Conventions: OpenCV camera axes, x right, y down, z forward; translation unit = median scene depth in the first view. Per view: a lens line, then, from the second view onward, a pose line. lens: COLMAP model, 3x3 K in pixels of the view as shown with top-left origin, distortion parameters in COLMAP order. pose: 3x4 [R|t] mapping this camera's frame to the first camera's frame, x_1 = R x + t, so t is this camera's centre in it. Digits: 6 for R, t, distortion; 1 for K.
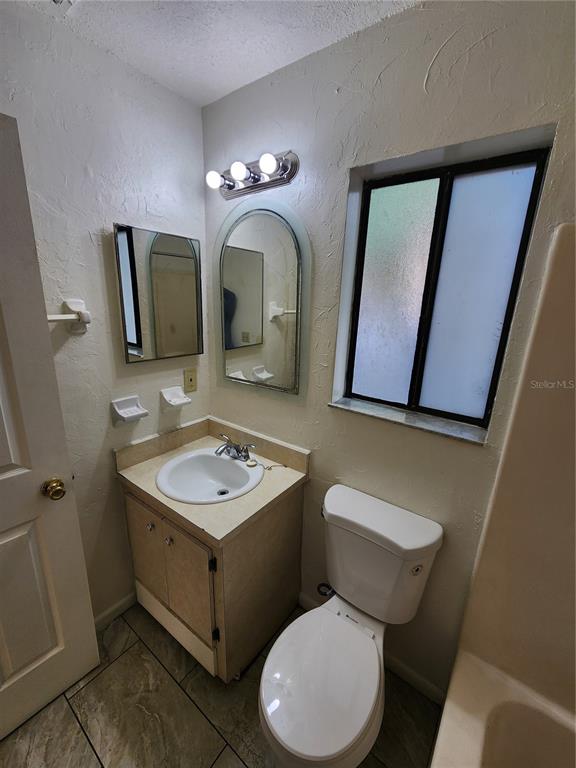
lens RADIAL K [[316.9, 0, 288.0], [0, 316.9, 384.0], [0, 0, 1]] dist [0.000229, -0.000092]
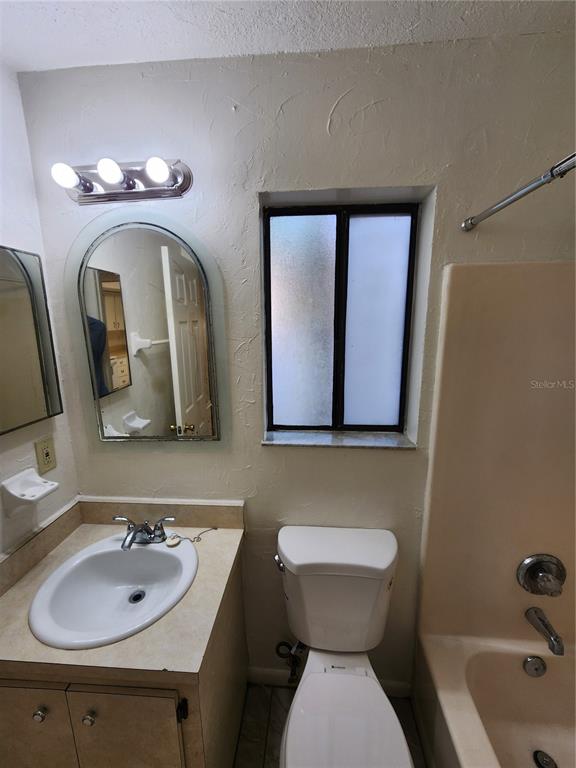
lens RADIAL K [[318.7, 0, 286.5], [0, 318.7, 383.4], [0, 0, 1]] dist [0.000433, 0.000474]
pose [[0.845482, -0.144477, 0.514089, -0.247274], [0.176224, 0.984261, -0.013210, -0.077642], [-0.504089, 0.101764, 0.857635, 0.166156]]
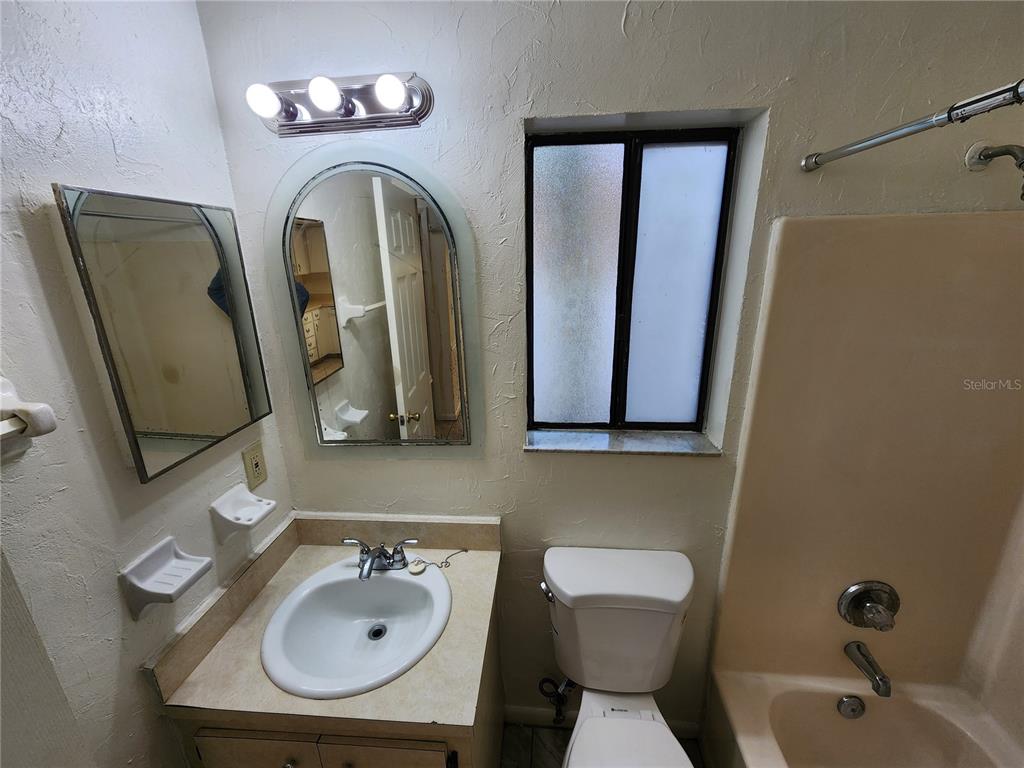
lens RADIAL K [[422.5, 0, 511.7], [0, 422.5, 381.8], [0, 0, 1]] dist [0.000339, 0.000166]
pose [[0.848055, -0.201809, 0.489975, -0.321404], [0.184381, 0.979242, 0.084198, -0.163538], [-0.496796, 0.018937, 0.867661, 0.183356]]
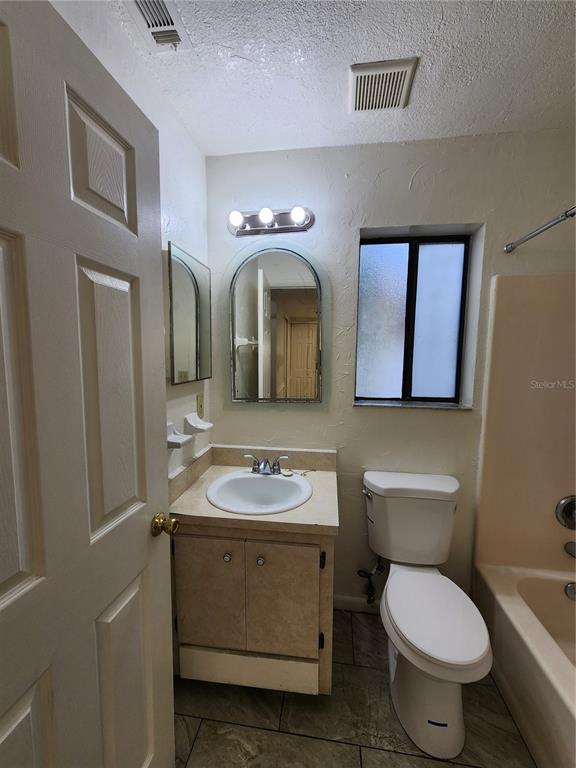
lens RADIAL K [[316.1, 0, 287.0], [0, 316.1, 384.0], [0, 0, 1]] dist [0.000469, 0.000228]
pose [[0.877549, -0.074569, 0.473653, -0.647609], [0.145563, 0.982644, -0.114987, 0.085843], [-0.456857, 0.169853, 0.873173, 0.040413]]
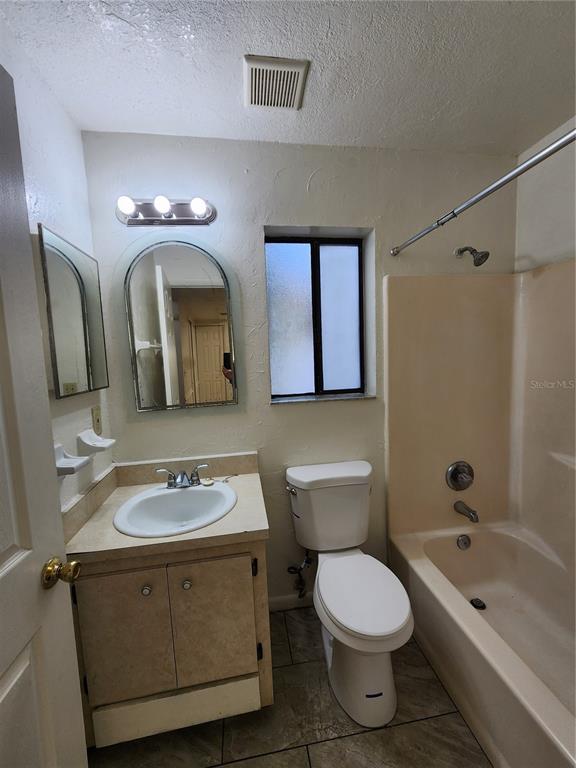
lens RADIAL K [[316.1, 0, 287.0], [0, 316.1, 384.0], [0, 0, 1]] dist [0.000469, 0.000228]
pose [[0.700390, -0.130783, 0.701677, -0.646906], [0.246895, 0.966775, -0.066248, 0.086699], [-0.669700, 0.219640, 0.709409, 0.084117]]
